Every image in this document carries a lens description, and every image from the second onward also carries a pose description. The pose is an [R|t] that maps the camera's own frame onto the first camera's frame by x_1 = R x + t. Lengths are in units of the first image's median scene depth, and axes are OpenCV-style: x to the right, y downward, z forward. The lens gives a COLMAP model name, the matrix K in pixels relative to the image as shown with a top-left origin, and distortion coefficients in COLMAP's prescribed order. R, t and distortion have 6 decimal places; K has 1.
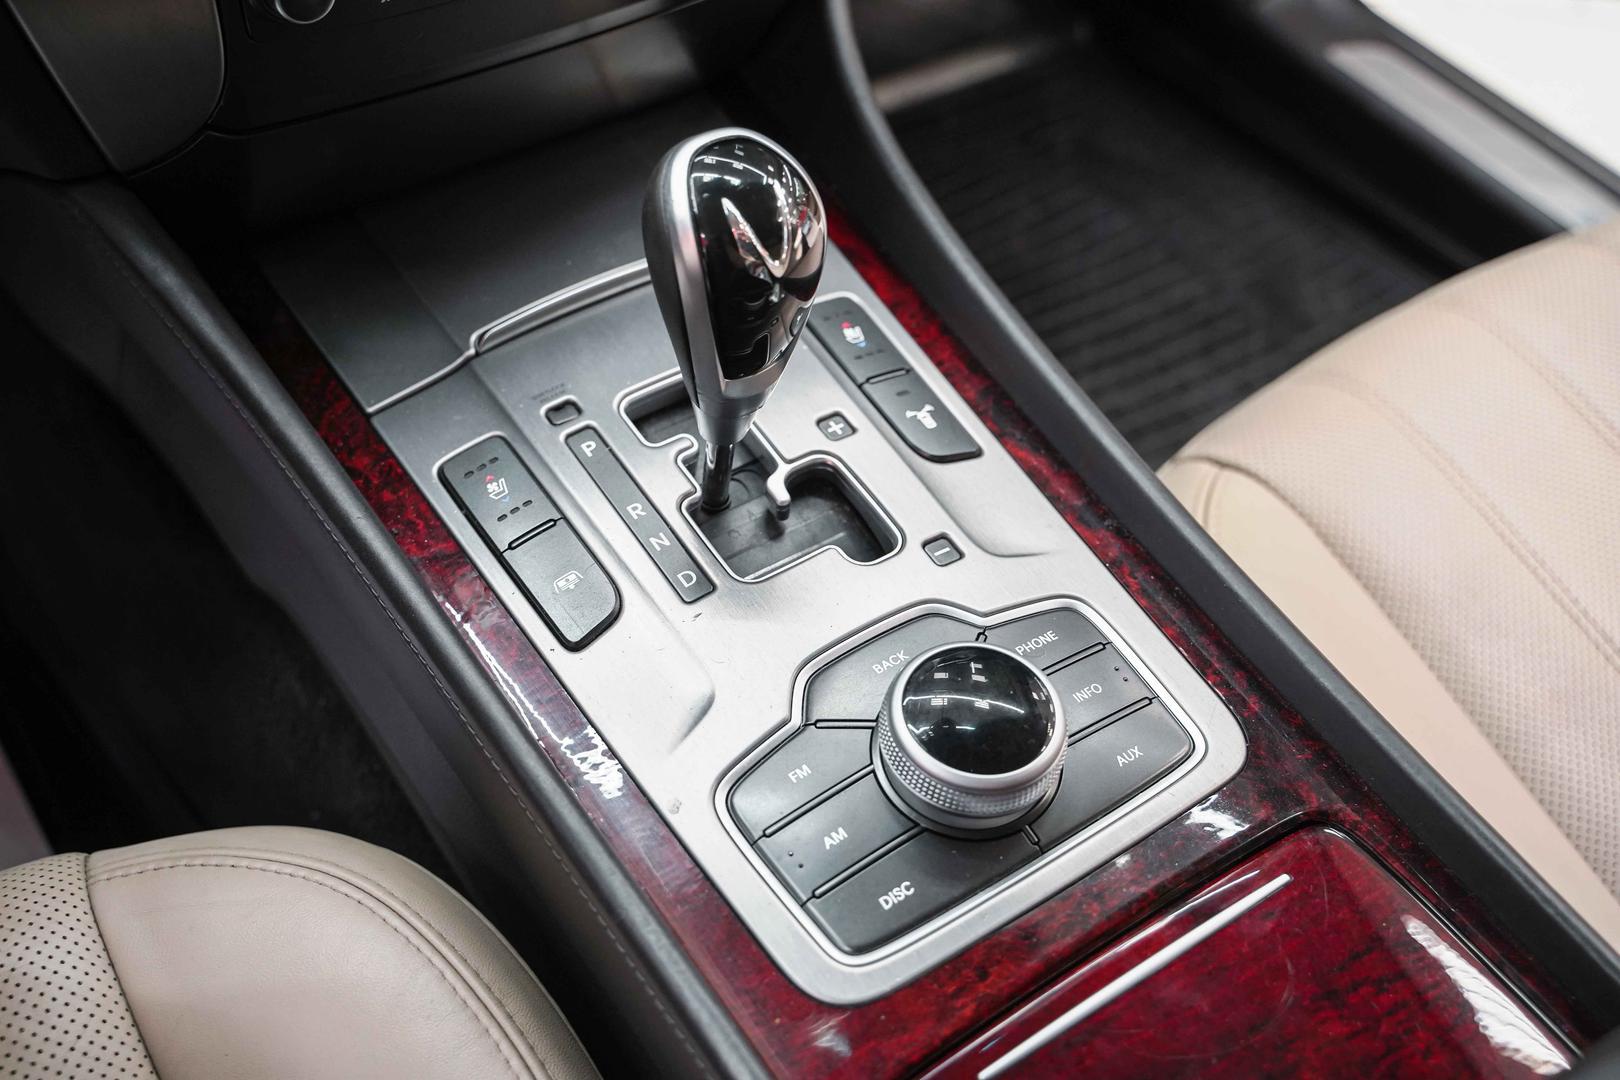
lens RADIAL K [[1719.6, 0, 810.0], [0, 1719.6, 540.0], [0, 0, 1]] dist [-0.002479, -0.001180]
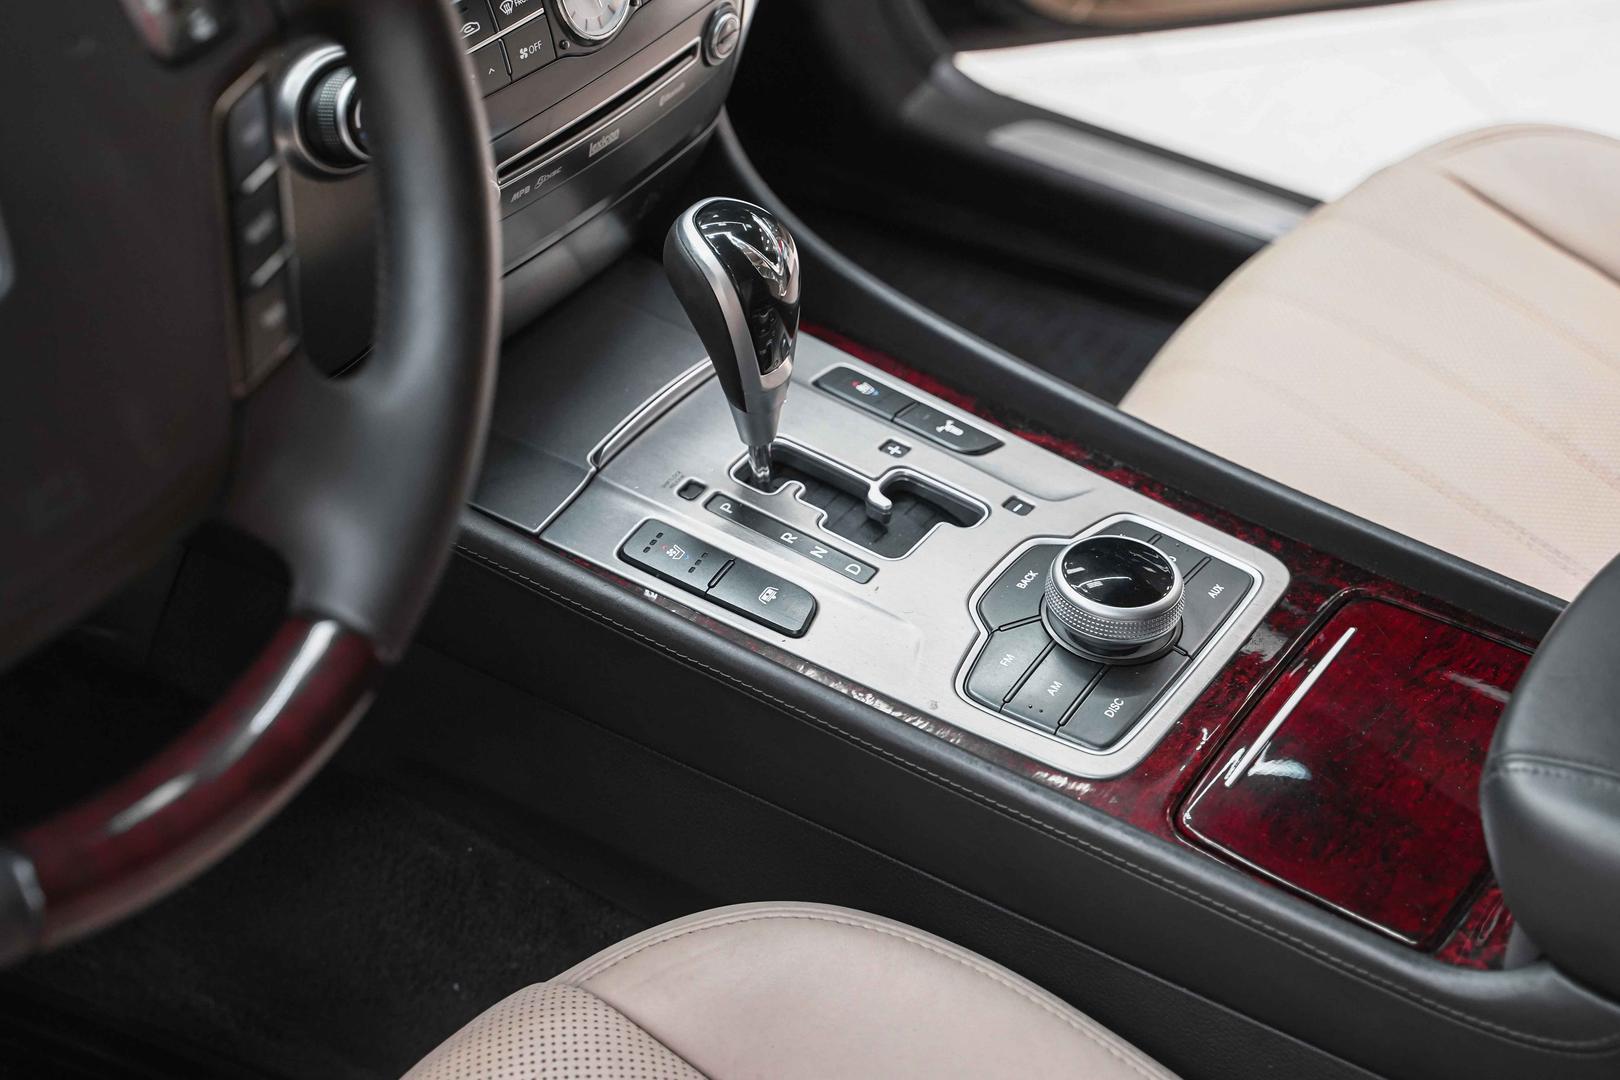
lens RADIAL K [[2685.6, 0, 805.3], [0, 2685.6, 538.0], [0, 0, 1]] dist [0.044358, 0.001136]
pose [[0.923186, -0.252102, 0.290123, -0.638389], [0.301545, 0.943116, -0.140010, 0.253449], [-0.238323, 0.216741, 0.946692, -0.839584]]
